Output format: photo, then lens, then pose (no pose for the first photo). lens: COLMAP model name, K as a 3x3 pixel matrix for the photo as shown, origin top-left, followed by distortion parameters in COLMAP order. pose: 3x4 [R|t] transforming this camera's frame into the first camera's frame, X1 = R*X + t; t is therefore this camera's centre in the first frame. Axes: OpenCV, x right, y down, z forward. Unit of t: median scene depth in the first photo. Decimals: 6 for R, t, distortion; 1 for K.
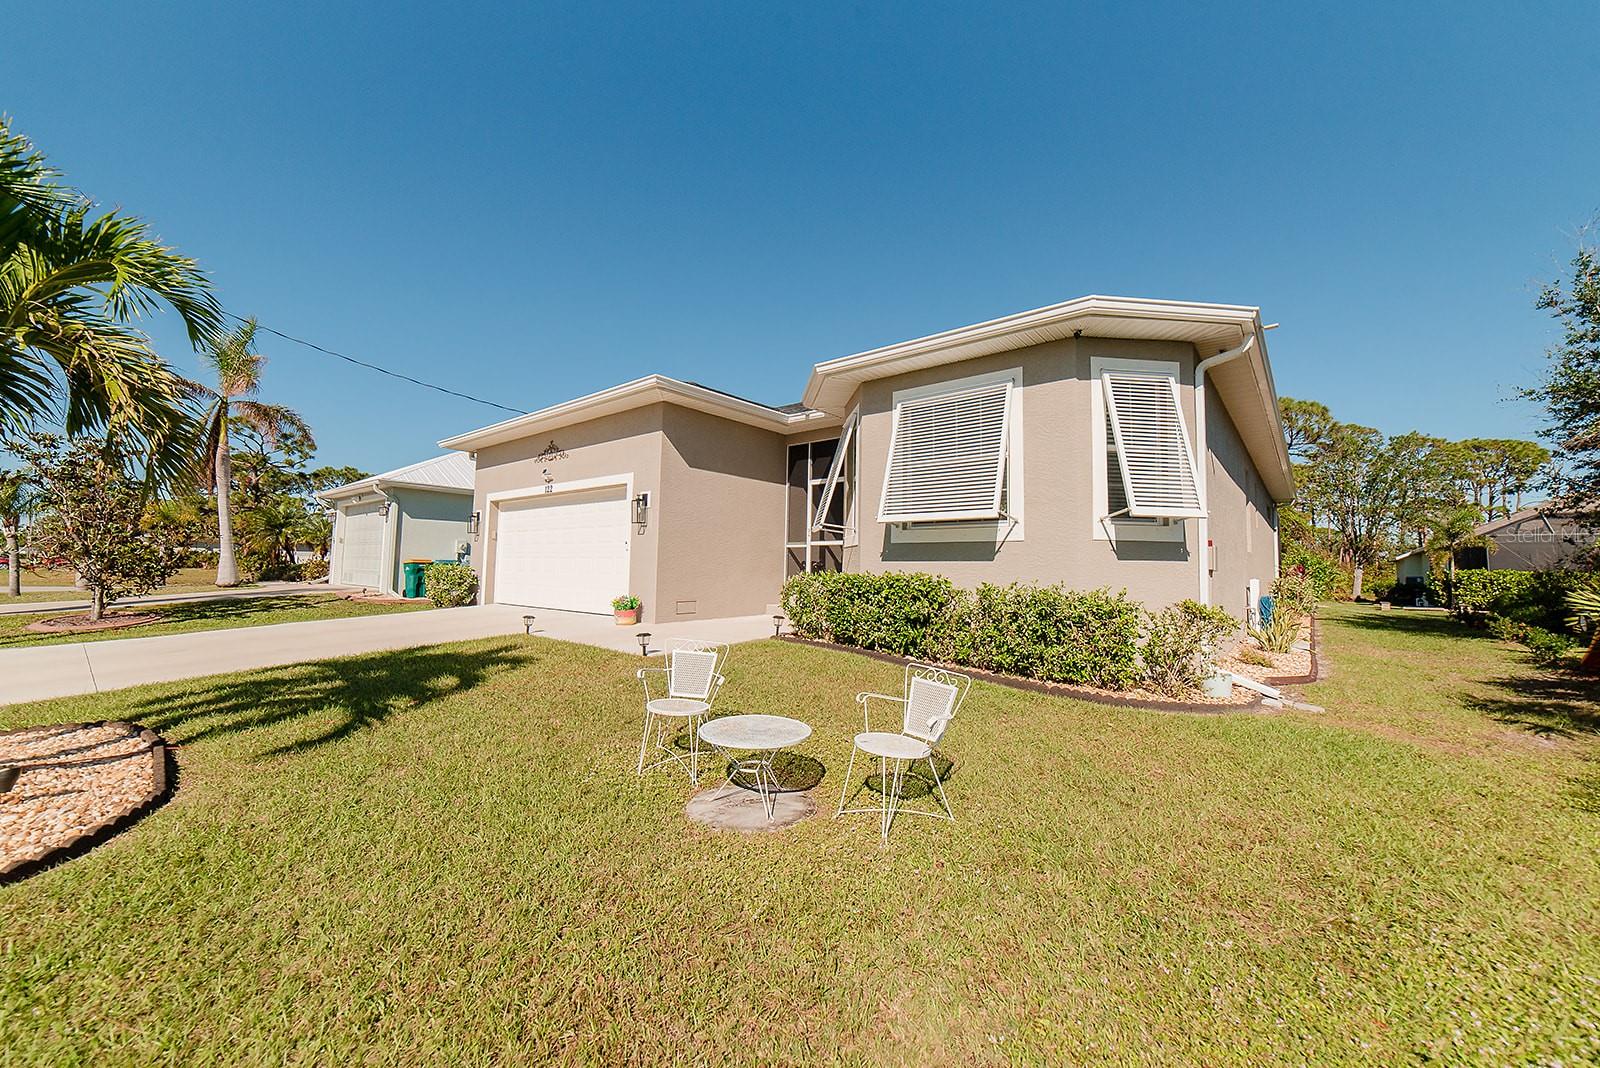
lens RADIAL K [[625.9, 0, 793.5], [0, 625.9, 533.0], [0, 0, 1]] dist [-0.018789, 0.006405]
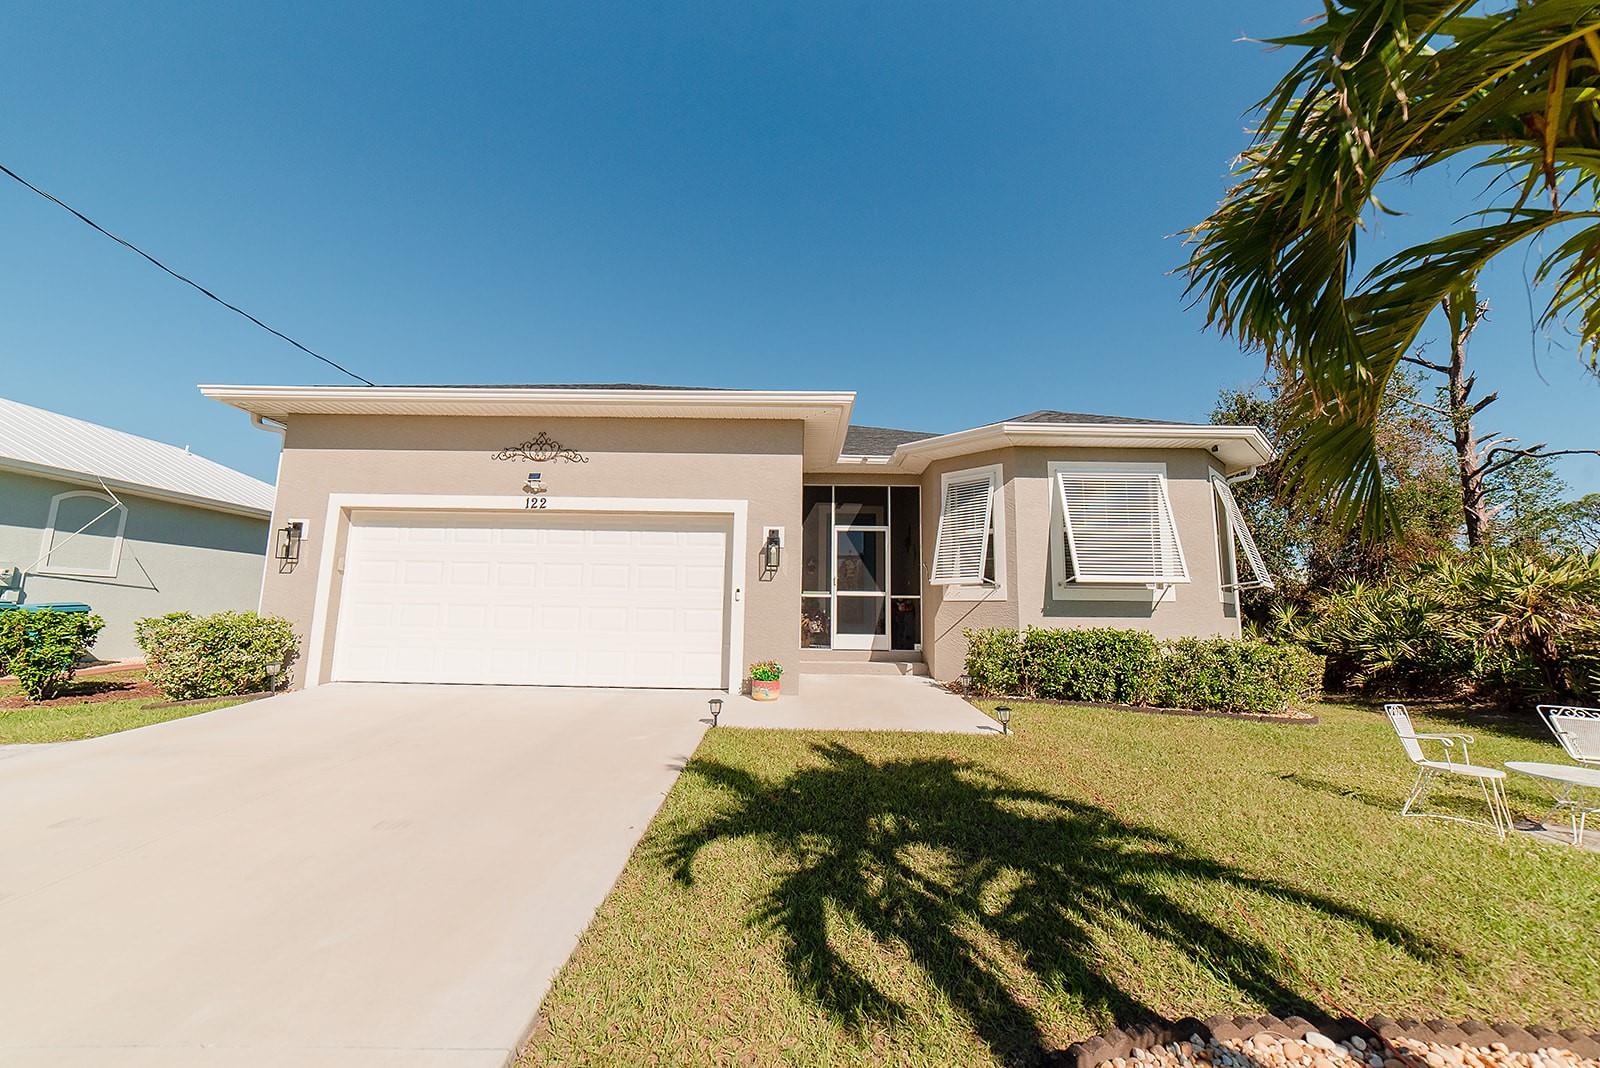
lens RADIAL K [[625.9, 0, 799.5], [0, 625.9, 531.8], [0, 0, 1]] dist [-0.018789, 0.006405]
pose [[0.765928, 0.081569, 0.637731, -0.687087], [-0.040470, 0.996069, -0.078797, 0.001331], [-0.641651, 0.034543, 0.766218, 0.356022]]
